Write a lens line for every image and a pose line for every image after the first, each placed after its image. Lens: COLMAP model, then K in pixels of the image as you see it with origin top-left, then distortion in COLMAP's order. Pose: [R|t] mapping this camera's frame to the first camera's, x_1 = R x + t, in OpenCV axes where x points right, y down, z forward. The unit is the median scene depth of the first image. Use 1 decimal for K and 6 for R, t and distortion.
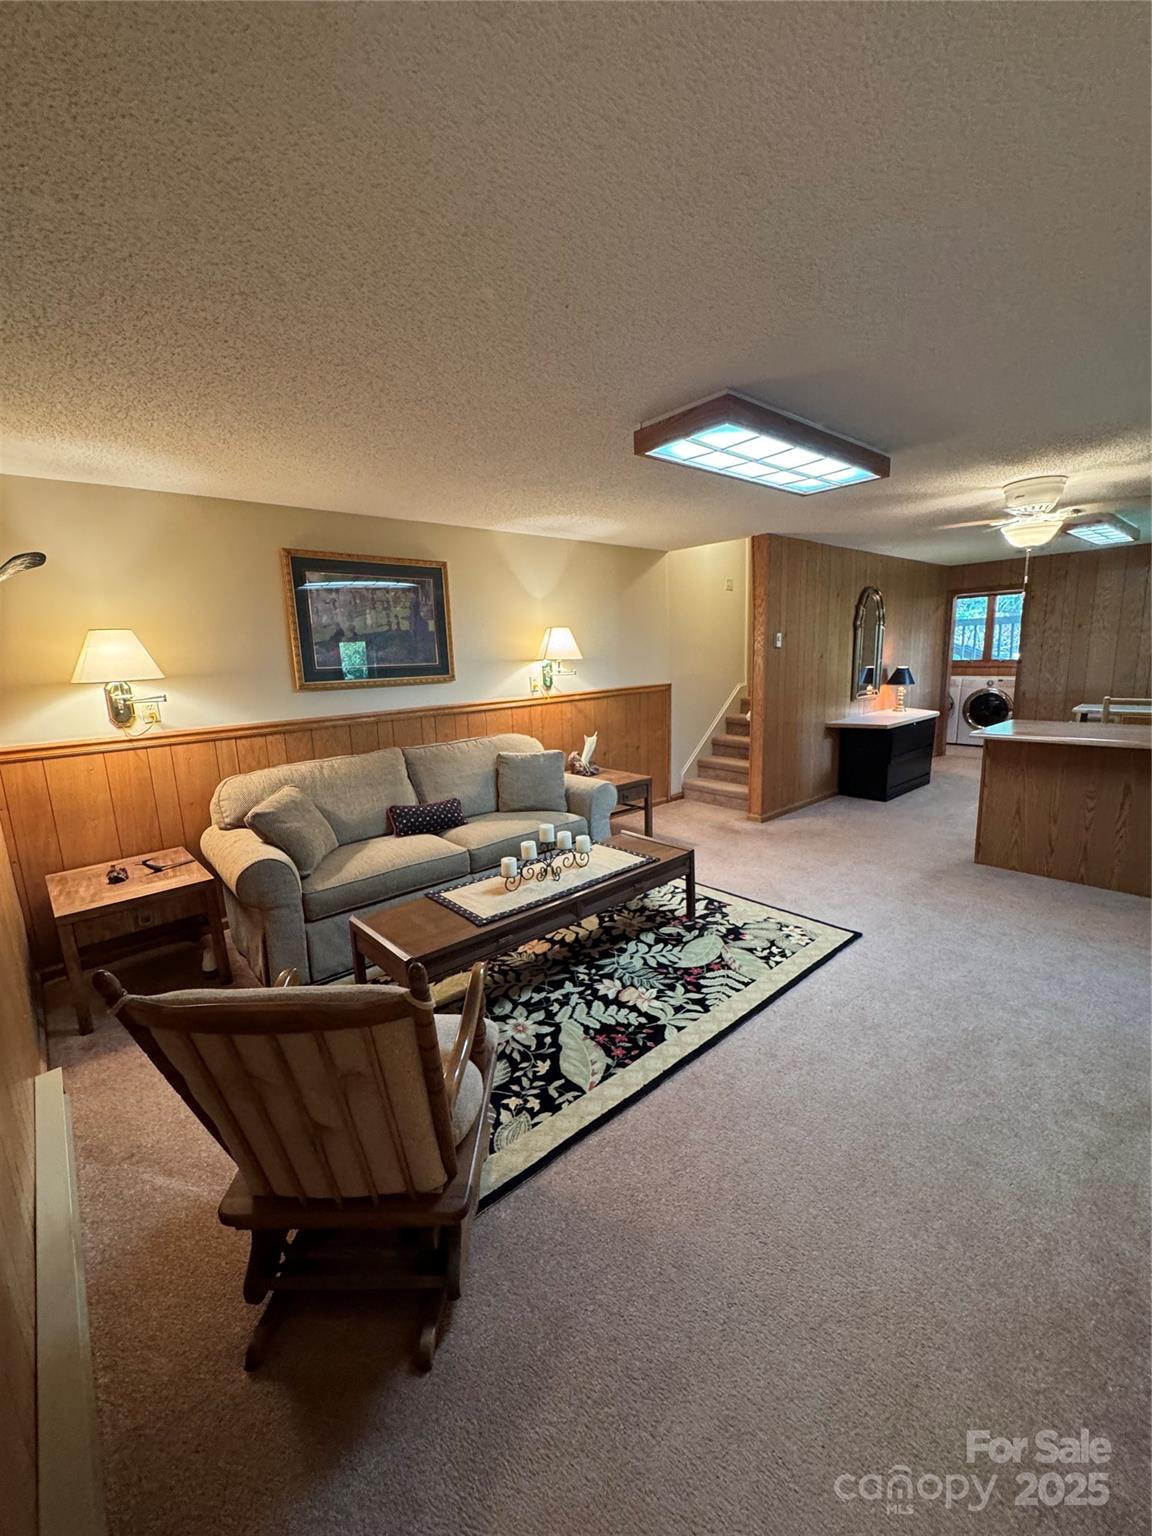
lens RADIAL K [[616.0, 0, 572.6], [0, 616.0, 768.2], [0, 0, 1]] dist [-0.006152, -0.000218]
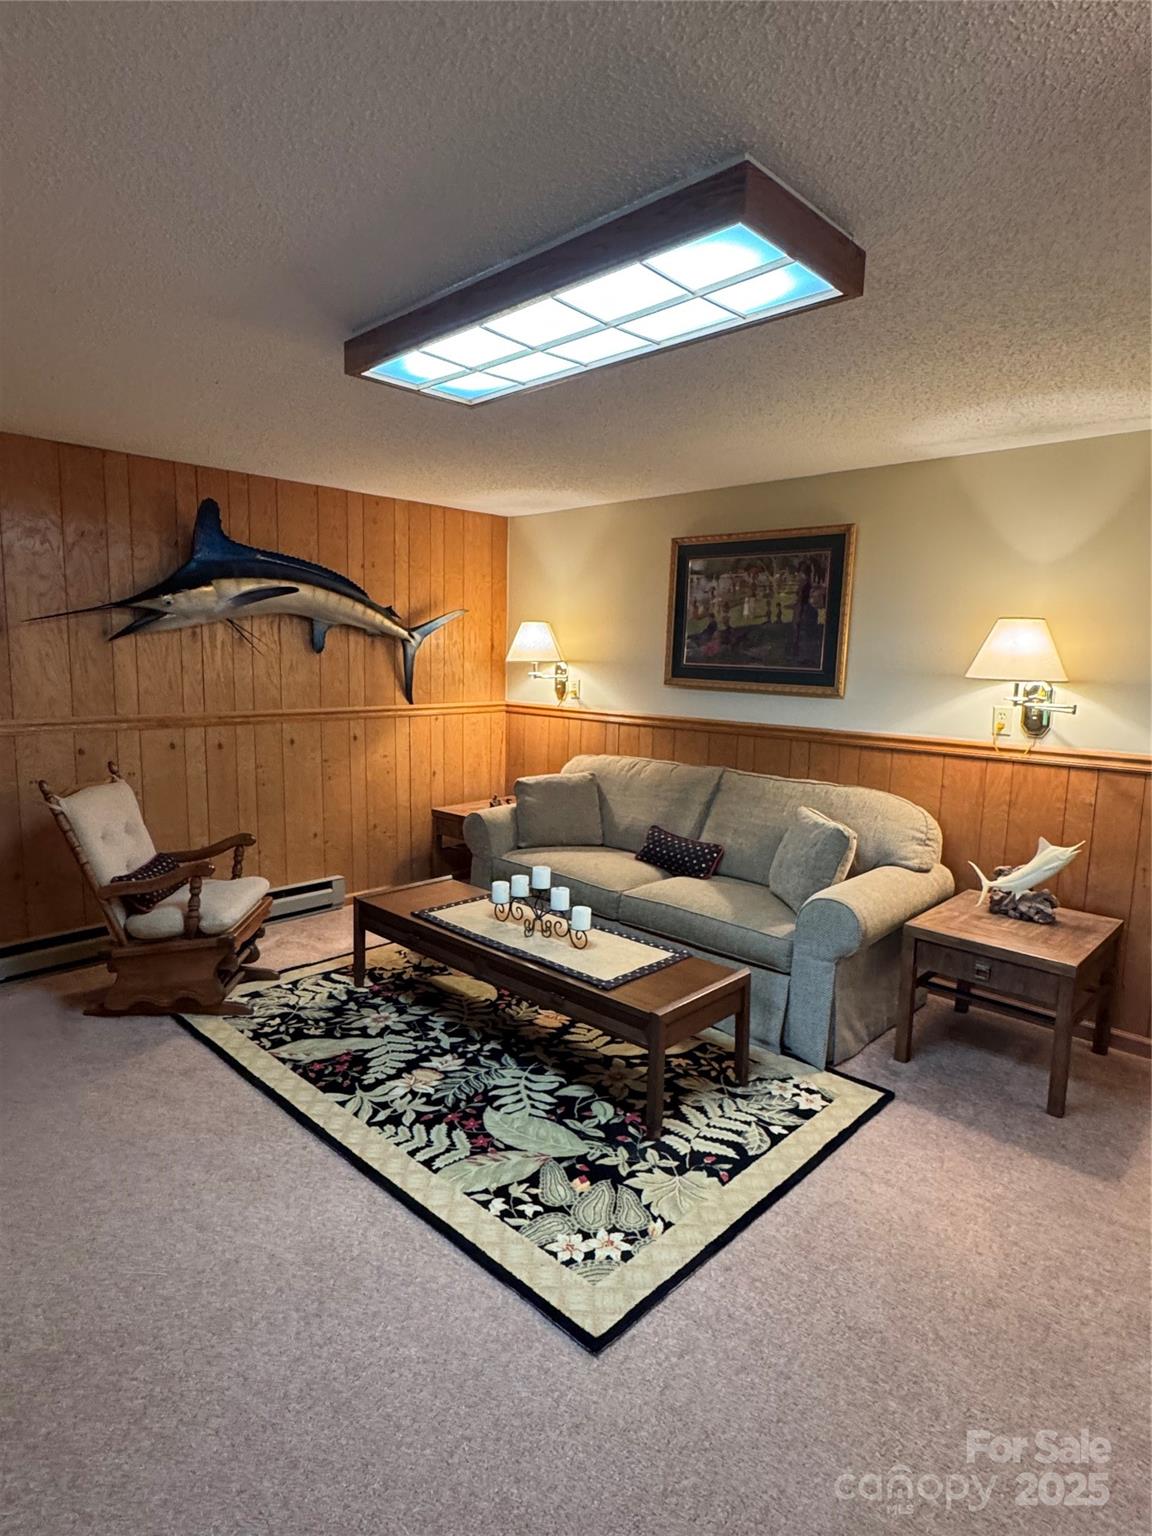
lens RADIAL K [[850.3, 0, 572.9], [0, 850.3, 763.5], [0, 0, 1]] dist [-0.002247, 0.000202]
pose [[0.079573, 0.166873, -0.982762, 0.988682], [-0.214776, 0.965603, 0.146570, -0.199727], [0.973416, 0.199410, 0.112676, 0.859108]]
